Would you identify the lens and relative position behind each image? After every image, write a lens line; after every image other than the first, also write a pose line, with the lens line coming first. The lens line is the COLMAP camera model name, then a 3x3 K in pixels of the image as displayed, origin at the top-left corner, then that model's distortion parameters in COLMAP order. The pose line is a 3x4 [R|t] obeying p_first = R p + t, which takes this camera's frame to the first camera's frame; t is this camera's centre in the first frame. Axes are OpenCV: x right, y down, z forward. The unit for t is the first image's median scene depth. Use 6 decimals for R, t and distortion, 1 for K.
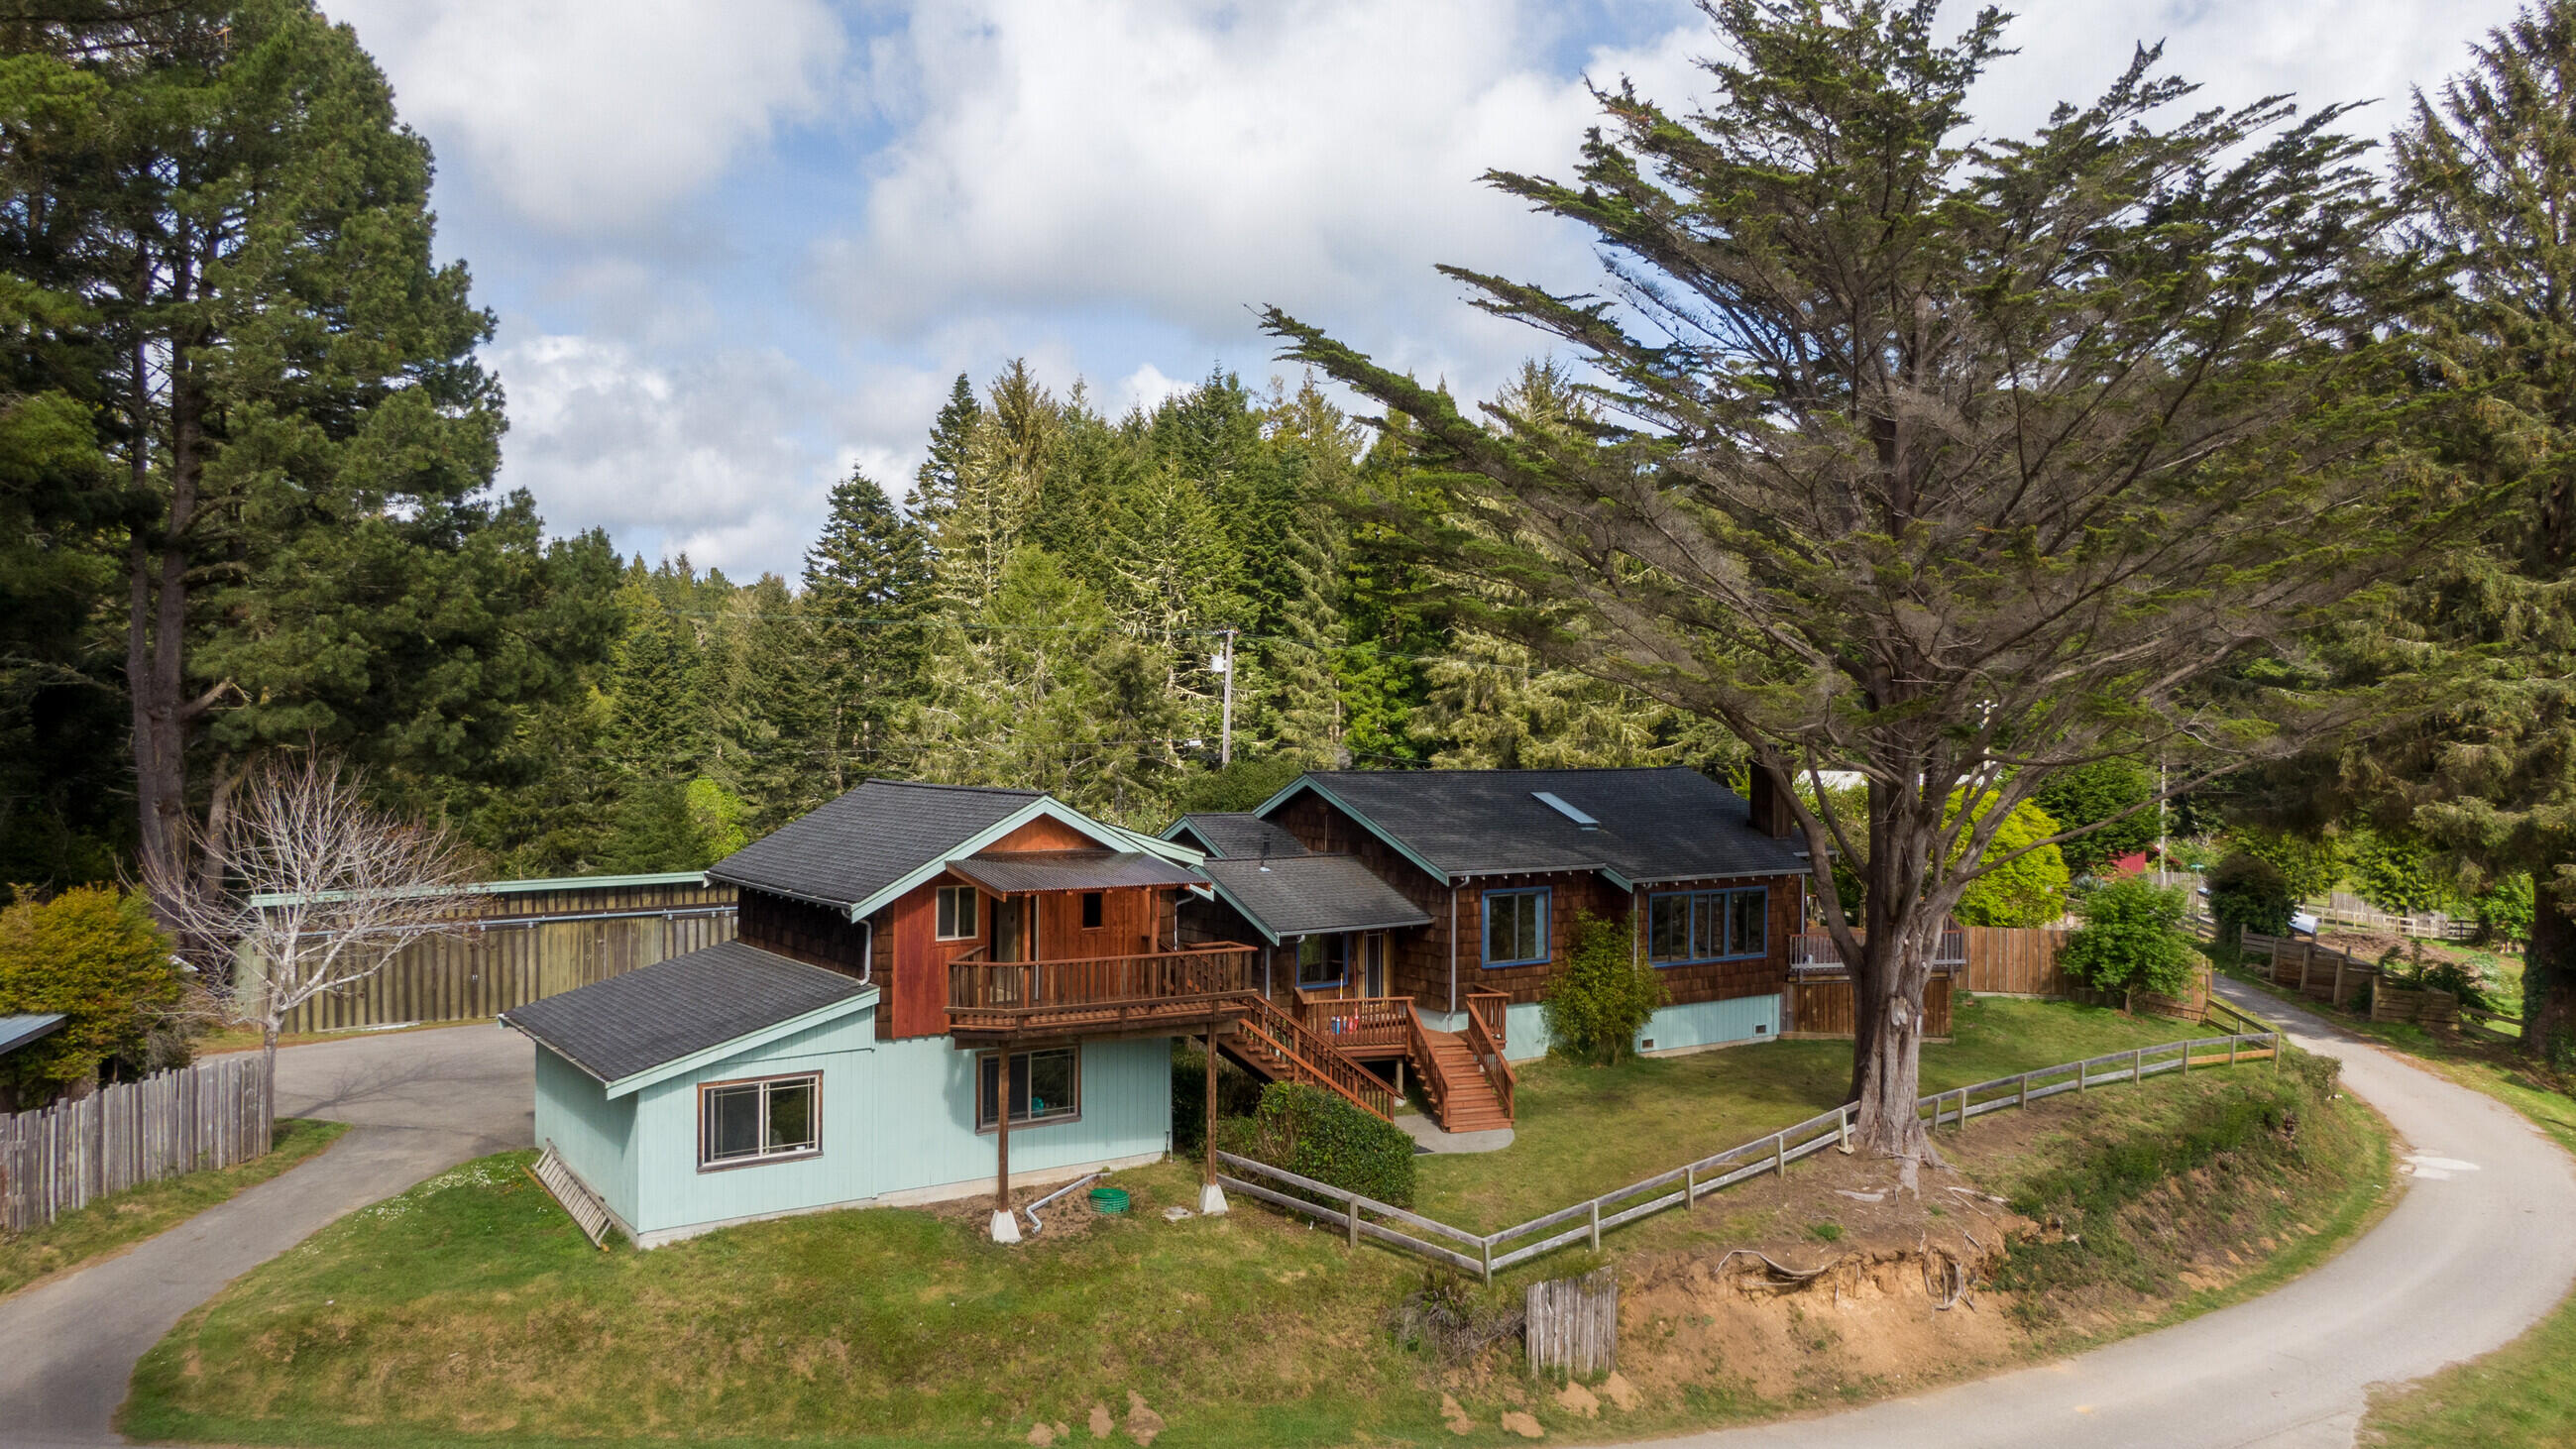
lens RADIAL K [[1857.8, 0, 1275.7], [0, 1857.8, 726.0], [0, 0, 1]] dist [0.053840, -0.090007]
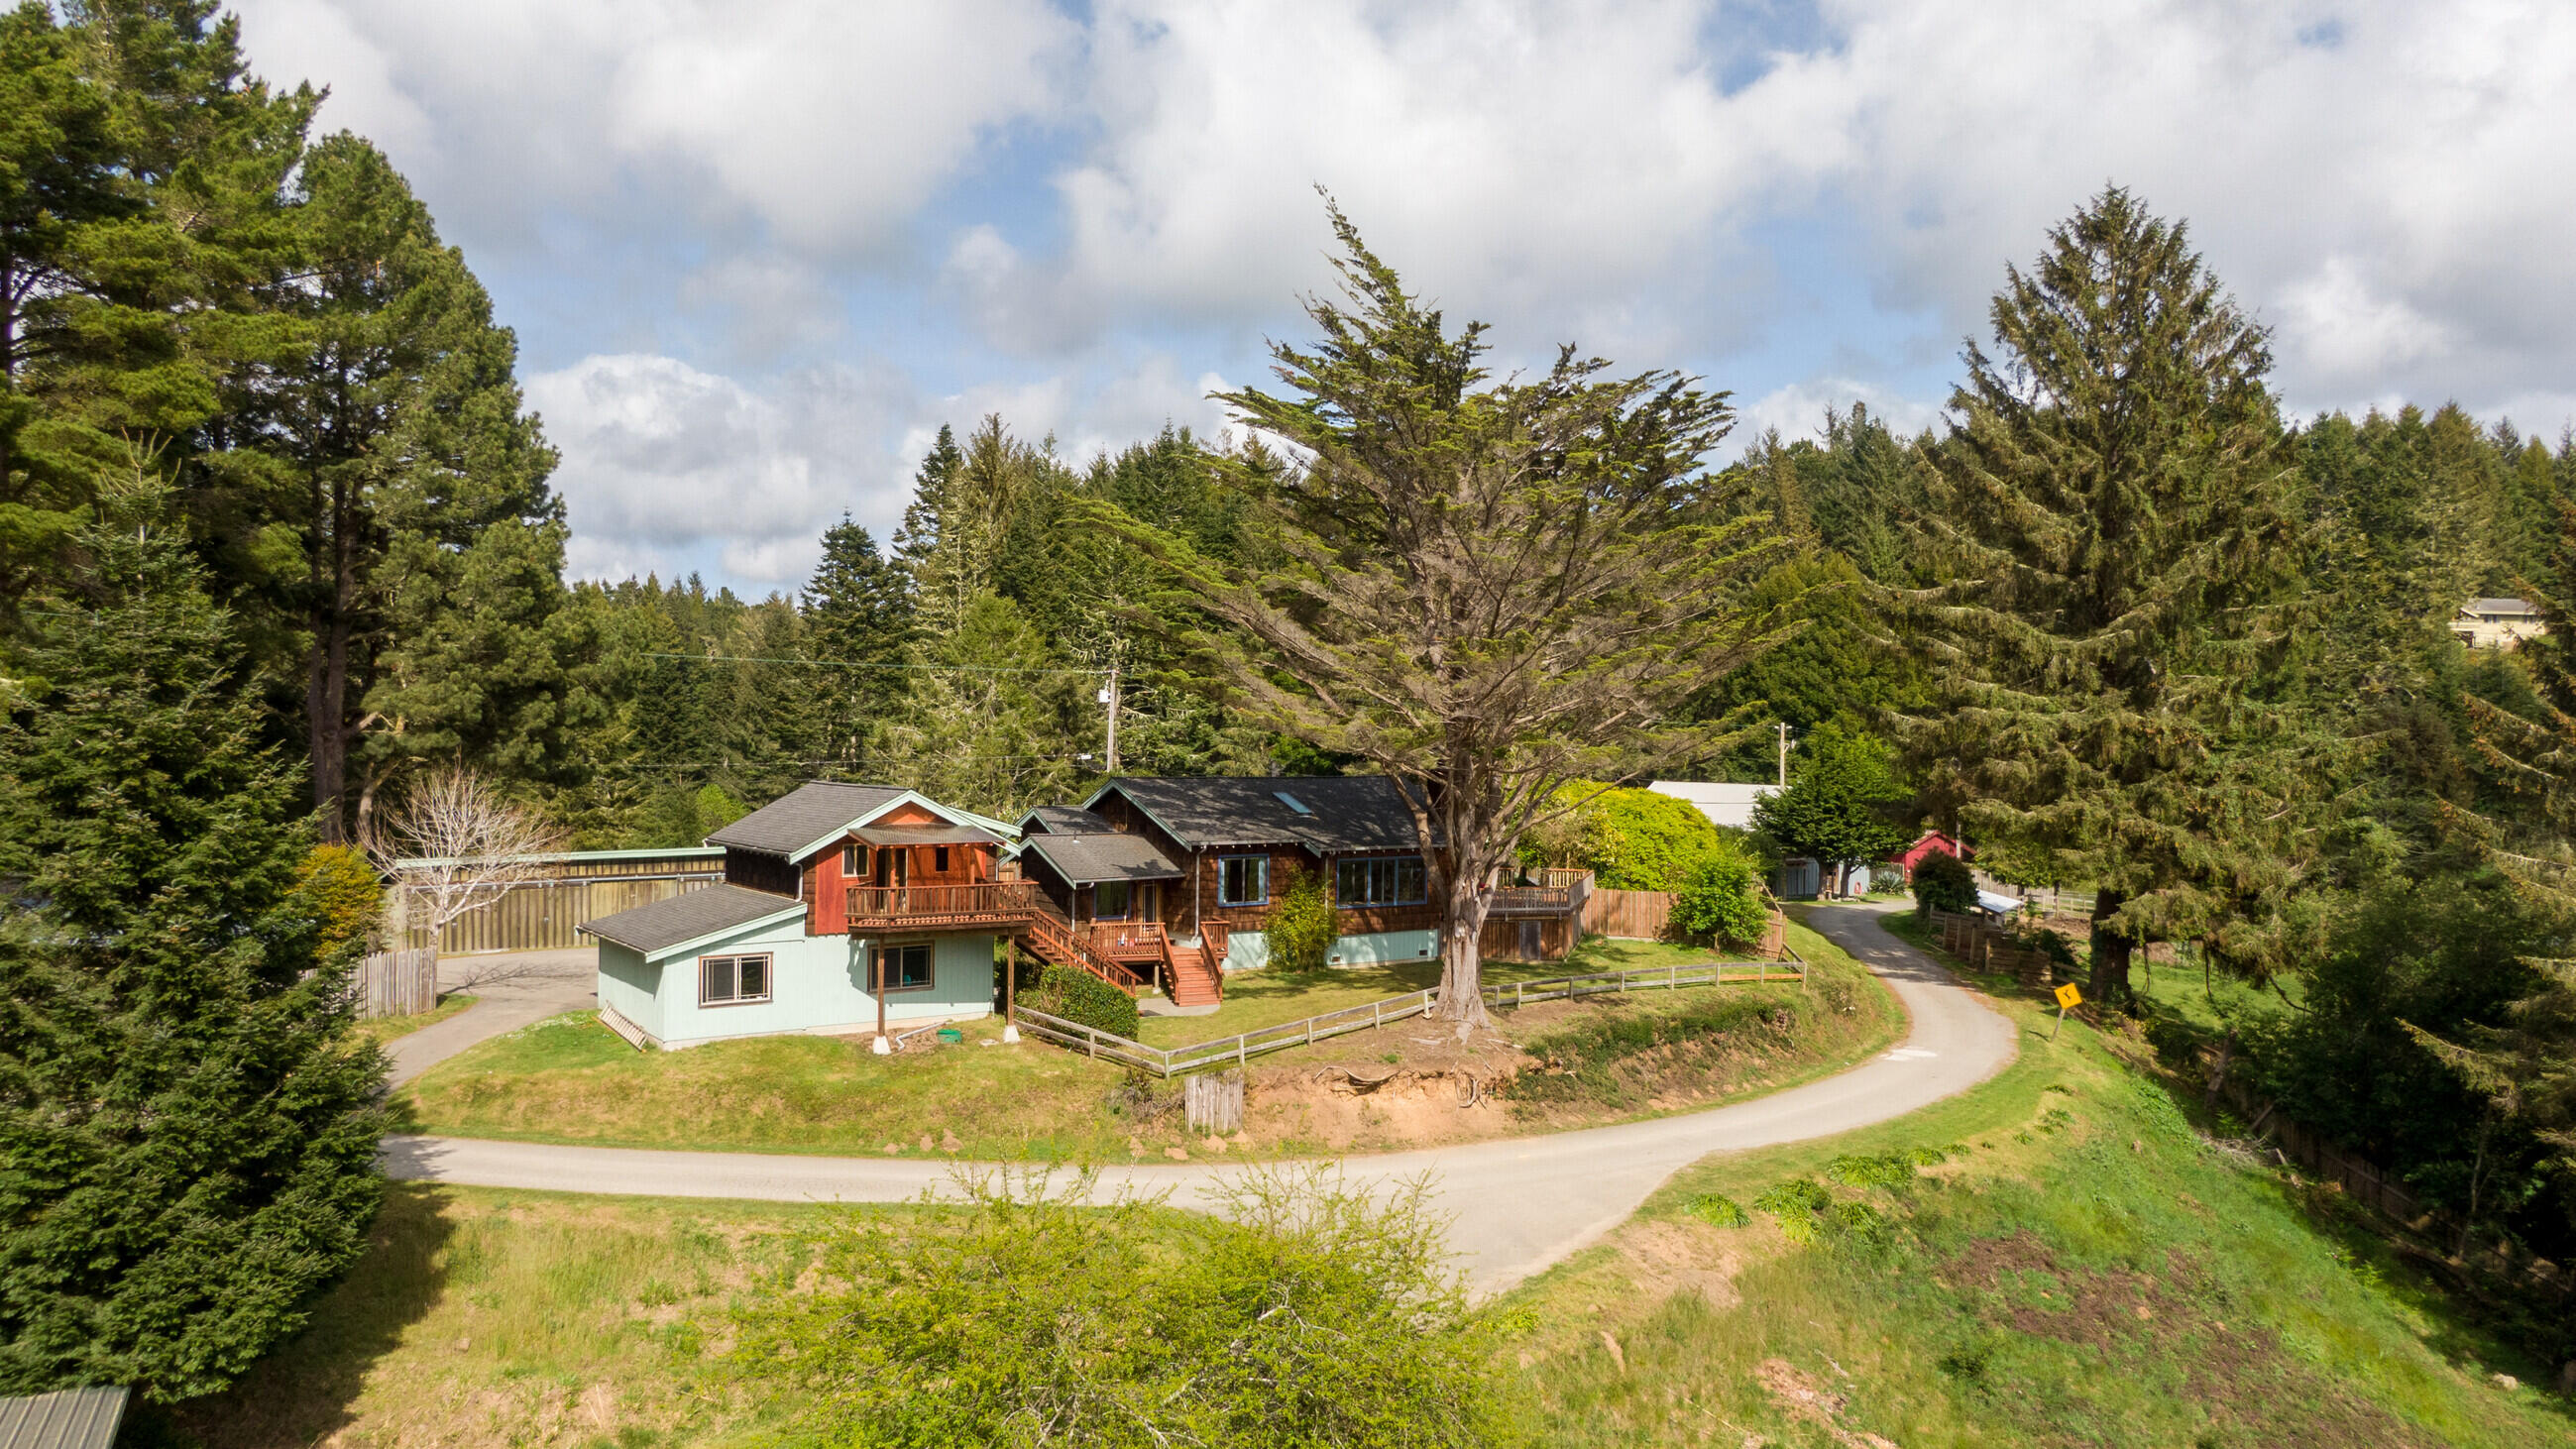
lens RADIAL K [[1870.9, 0, 1288.0], [0, 1870.9, 724.5], [0, 0, 1]] dist [0.077543, -0.167952]
pose [[0.999994, 0.002817, -0.002009, 0.156750], [-0.002832, 0.999970, -0.007266, -0.007088], [0.001989, 0.007271, 0.999972, -0.487275]]
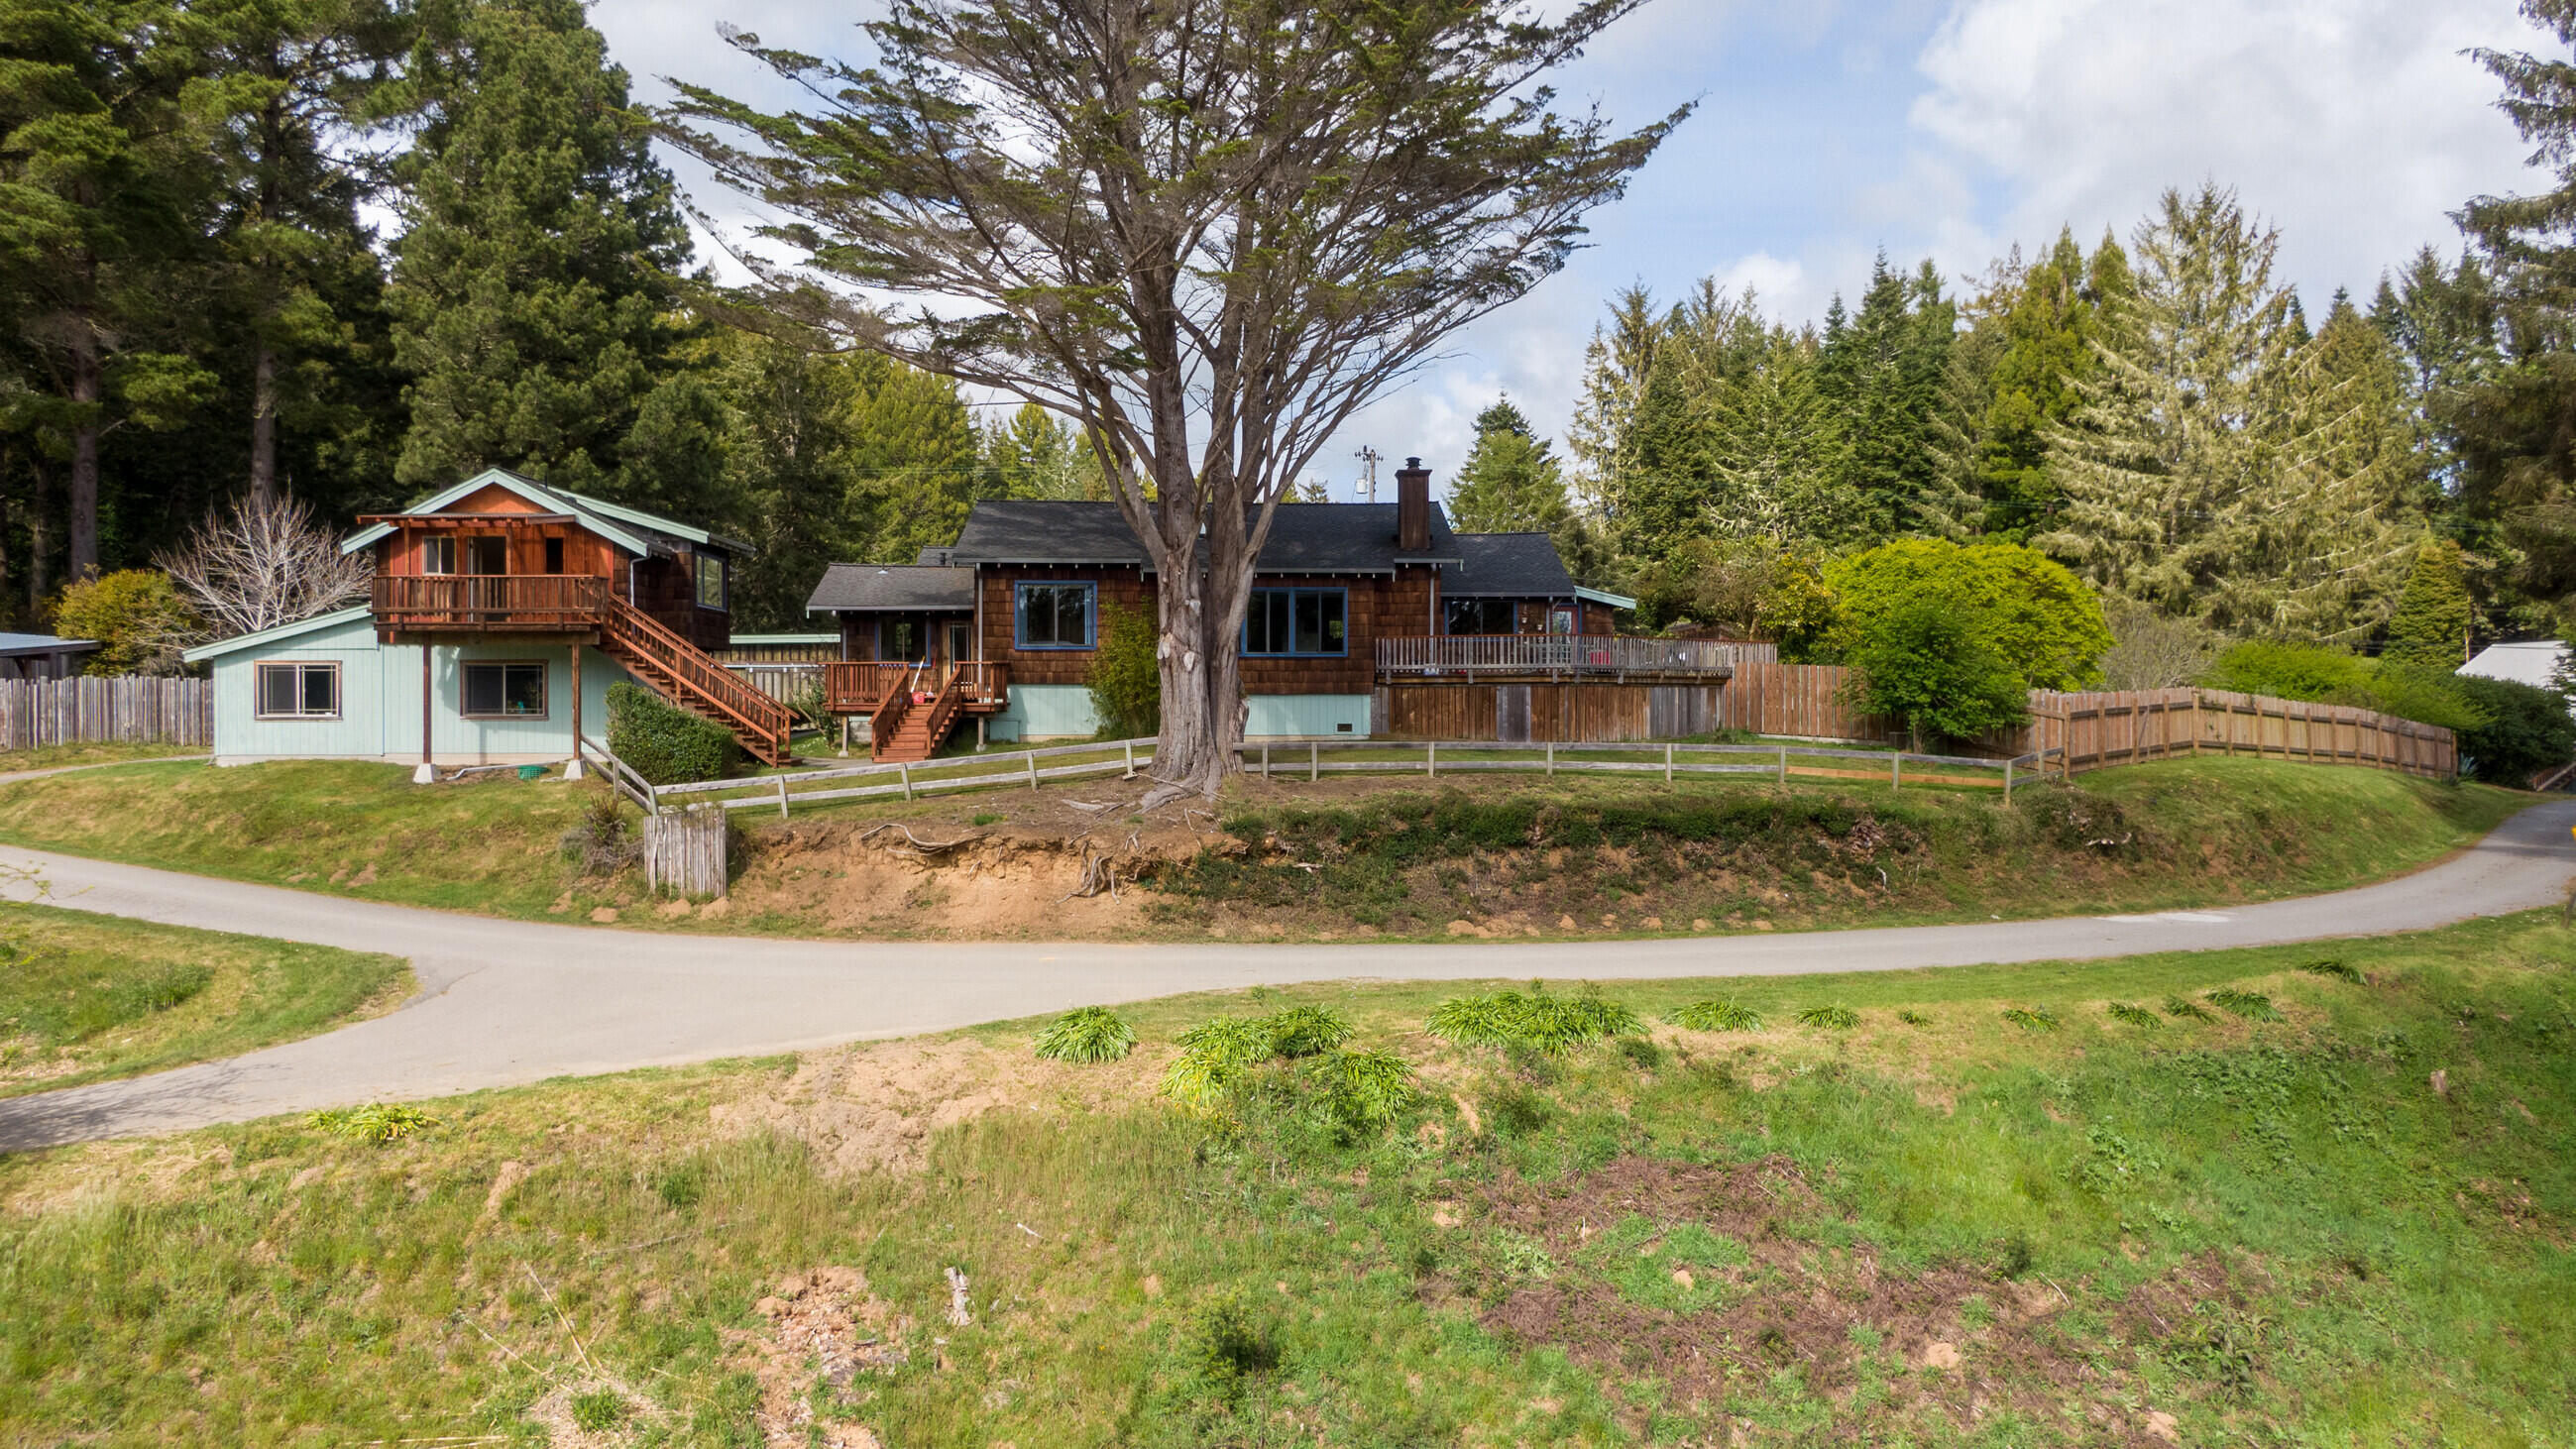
lens RADIAL K [[1857.8, 0, 1275.7], [0, 1857.8, 726.0], [0, 0, 1]] dist [0.053840, -0.090007]
pose [[0.839136, -0.003222, -0.543912, 0.788423], [0.003139, 0.999994, -0.001080, 0.164685], [0.543912, -0.000802, 0.839142, 0.126851]]
